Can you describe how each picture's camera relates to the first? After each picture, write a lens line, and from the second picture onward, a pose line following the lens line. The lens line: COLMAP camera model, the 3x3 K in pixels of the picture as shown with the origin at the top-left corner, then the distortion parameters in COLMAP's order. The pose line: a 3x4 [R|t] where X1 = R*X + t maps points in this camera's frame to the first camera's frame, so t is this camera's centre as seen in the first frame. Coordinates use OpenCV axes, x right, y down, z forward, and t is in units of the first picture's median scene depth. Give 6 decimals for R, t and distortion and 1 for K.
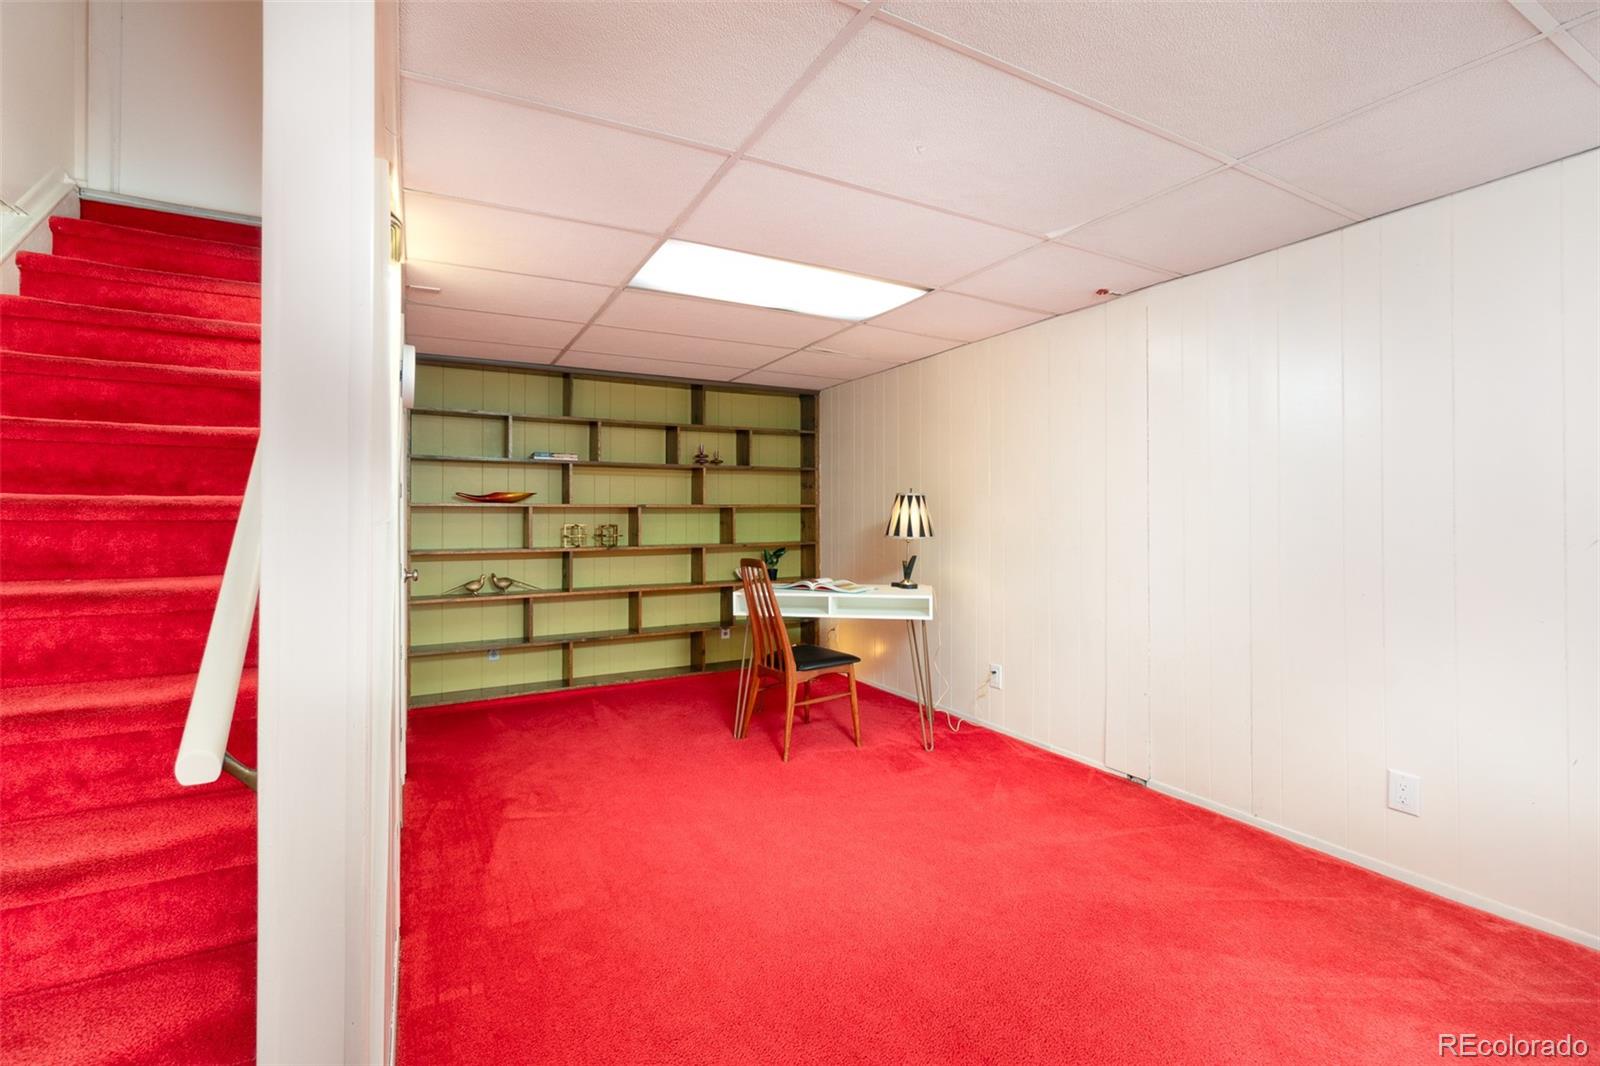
lens RADIAL K [[707.0, 0, 787.2], [0, 707.0, 512.8], [0, 0, 1]] dist [-0.001512, -0.000535]
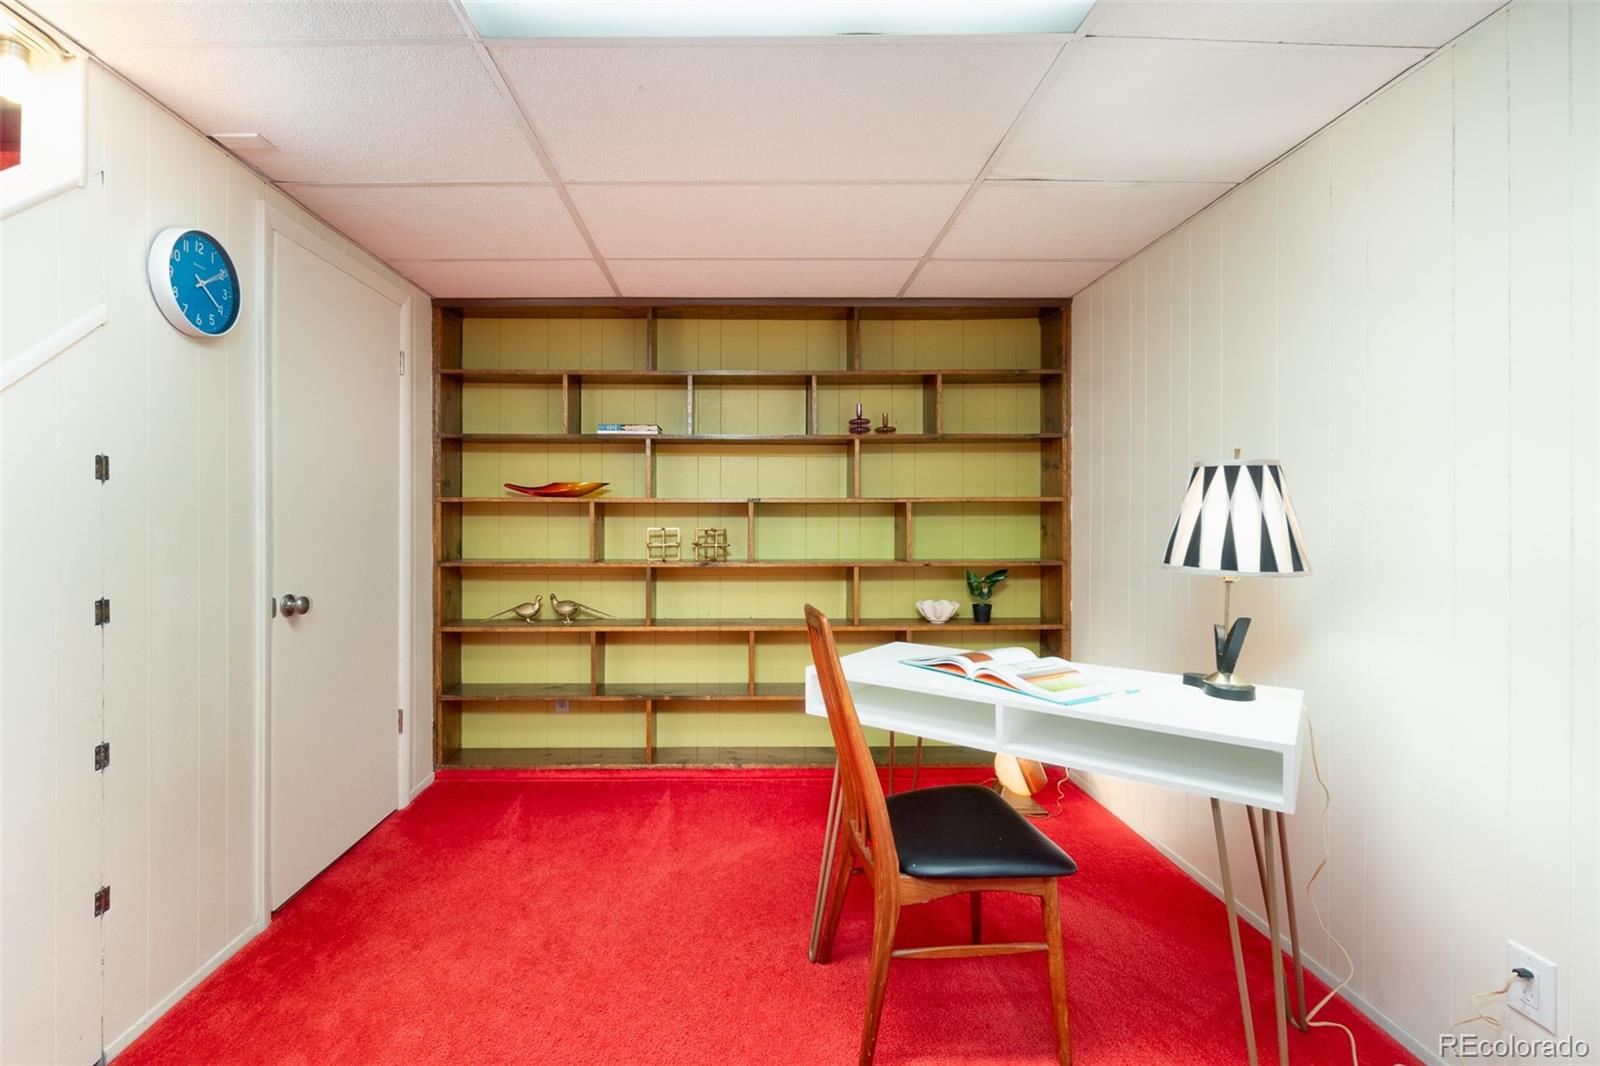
lens RADIAL K [[715.7, 0, 741.2], [0, 715.7, 515.4], [0, 0, 1]] dist [-0.000532, -0.000179]
pose [[0.880655, 0.002217, -0.473754, 0.099352], [-0.000959, 0.999995, 0.002896, 0.002120], [0.473758, -0.002096, 0.880653, 0.420793]]
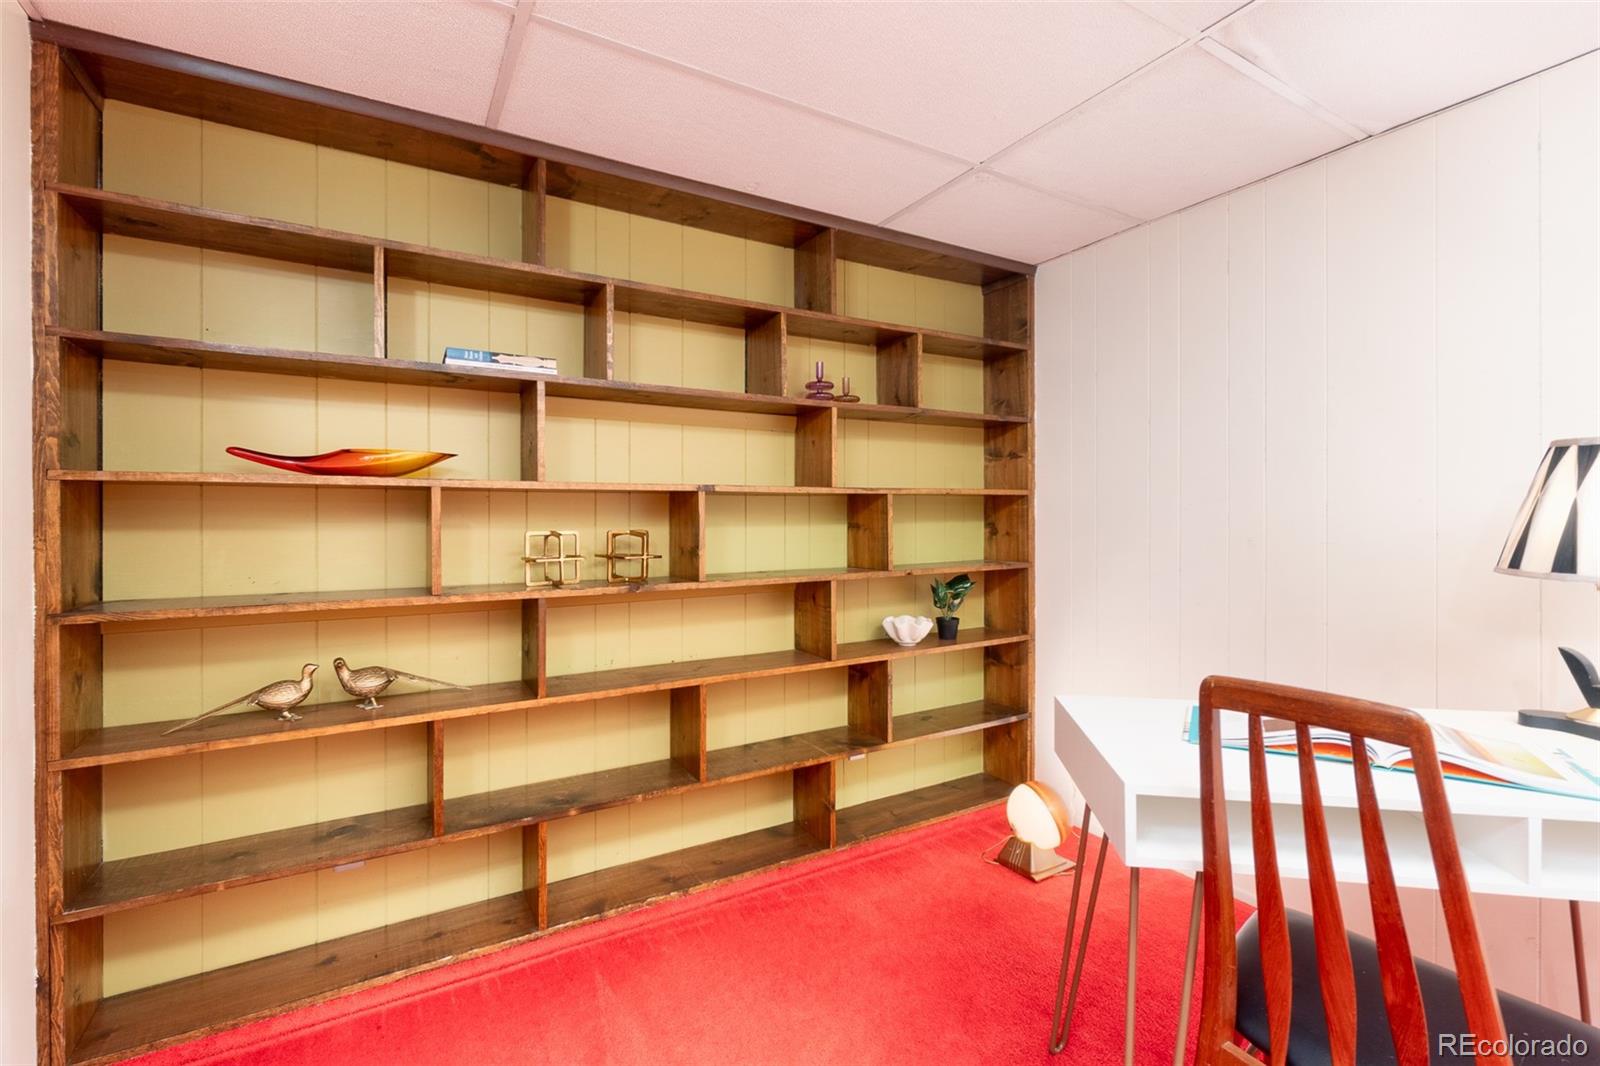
lens RADIAL K [[707.0, 0, 787.2], [0, 707.0, 512.8], [0, 0, 1]] dist [-0.001512, -0.000535]
pose [[0.999613, 0.000886, 0.027800, -0.171683], [-0.000965, 0.999995, 0.002844, 0.004153], [-0.027798, -0.002869, 0.999609, 0.575390]]
